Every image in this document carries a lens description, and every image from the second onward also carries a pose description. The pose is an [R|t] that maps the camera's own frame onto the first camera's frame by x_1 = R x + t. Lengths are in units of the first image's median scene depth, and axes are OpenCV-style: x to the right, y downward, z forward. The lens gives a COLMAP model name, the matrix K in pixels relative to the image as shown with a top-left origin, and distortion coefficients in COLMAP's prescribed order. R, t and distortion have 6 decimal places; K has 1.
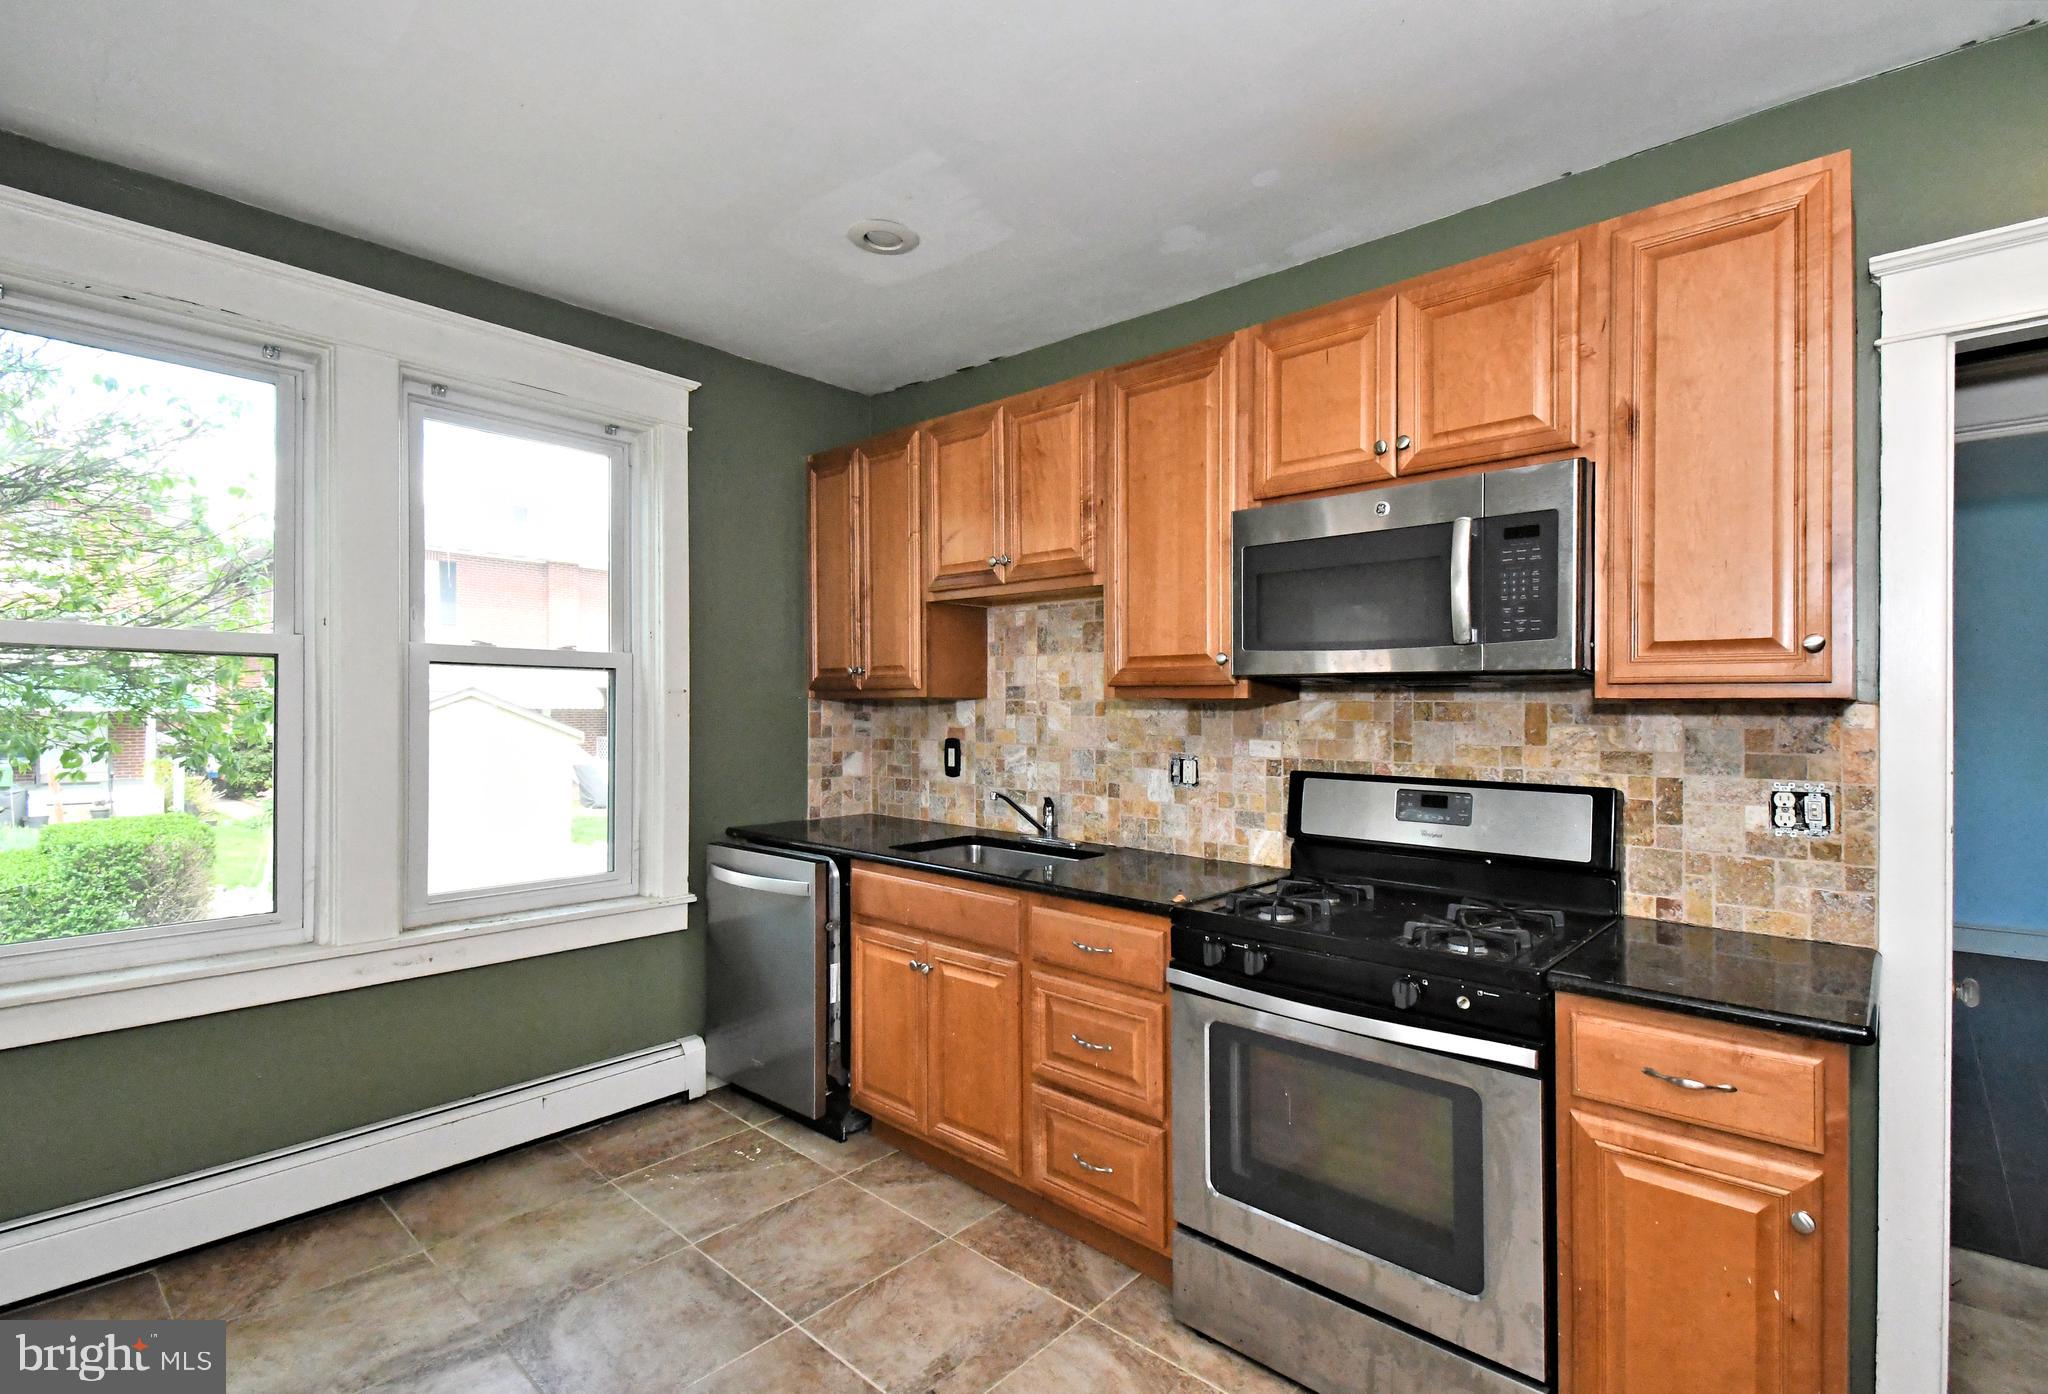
lens RADIAL K [[962.8, 0, 1024.0], [0, 962.8, 697.0], [0, 0, 1]] dist [0.001333, -0.000115]
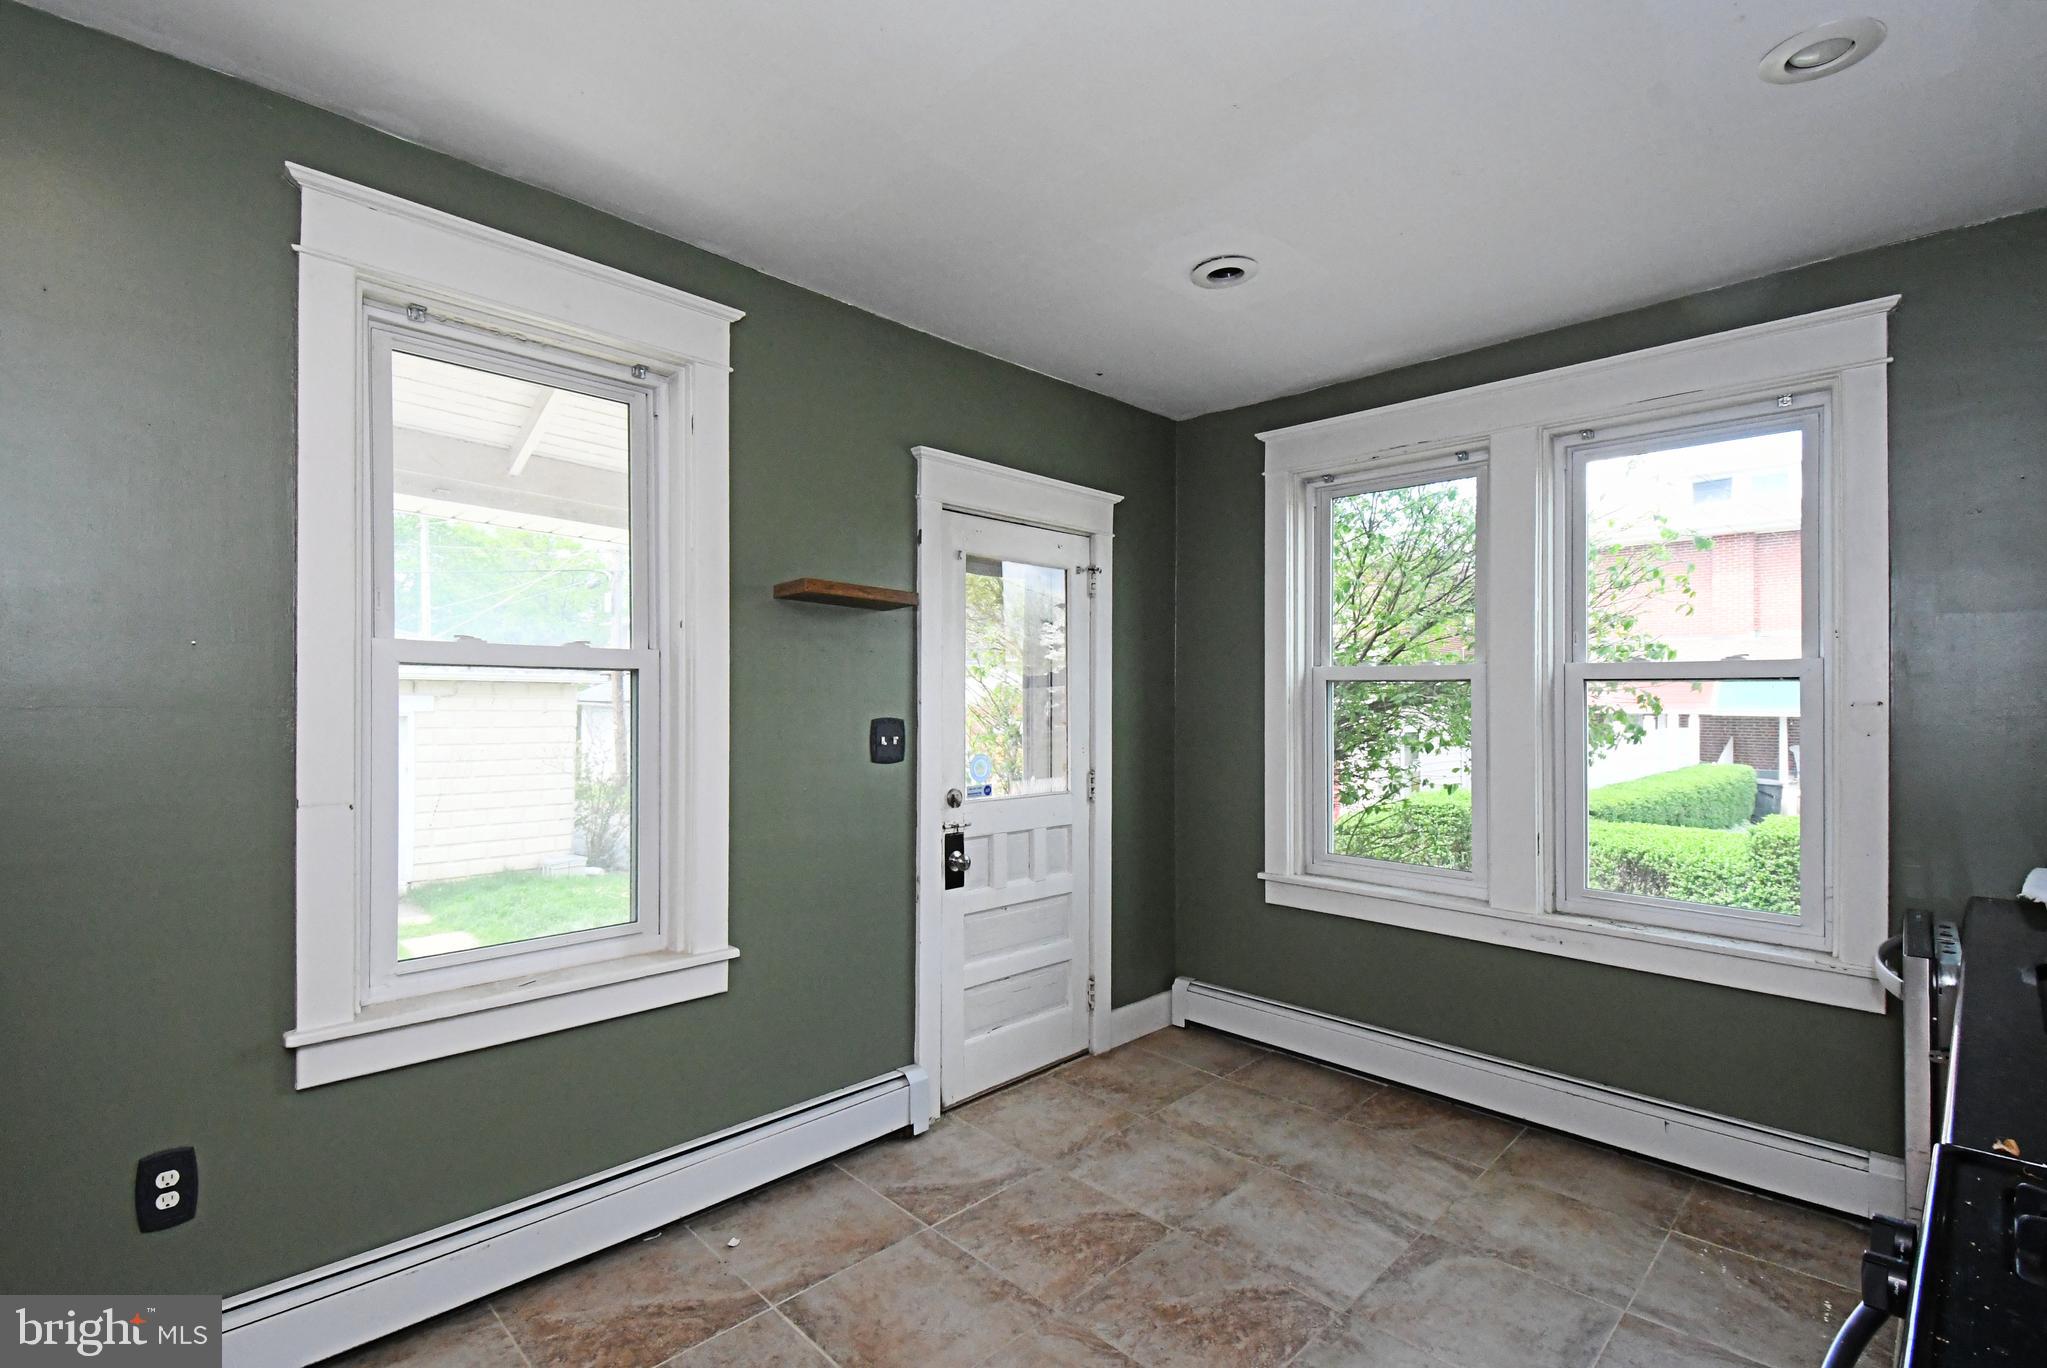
lens RADIAL K [[921.4, 0, 1023.5], [0, 921.4, 684.0], [0, 0, 1]] dist [-0.001234, -0.000049]
pose [[-0.047098, -0.026264, -0.998545, 0.512051], [0.003943, 0.999642, -0.026479, -0.005388], [0.998882, -0.005184, -0.046977, 0.424585]]
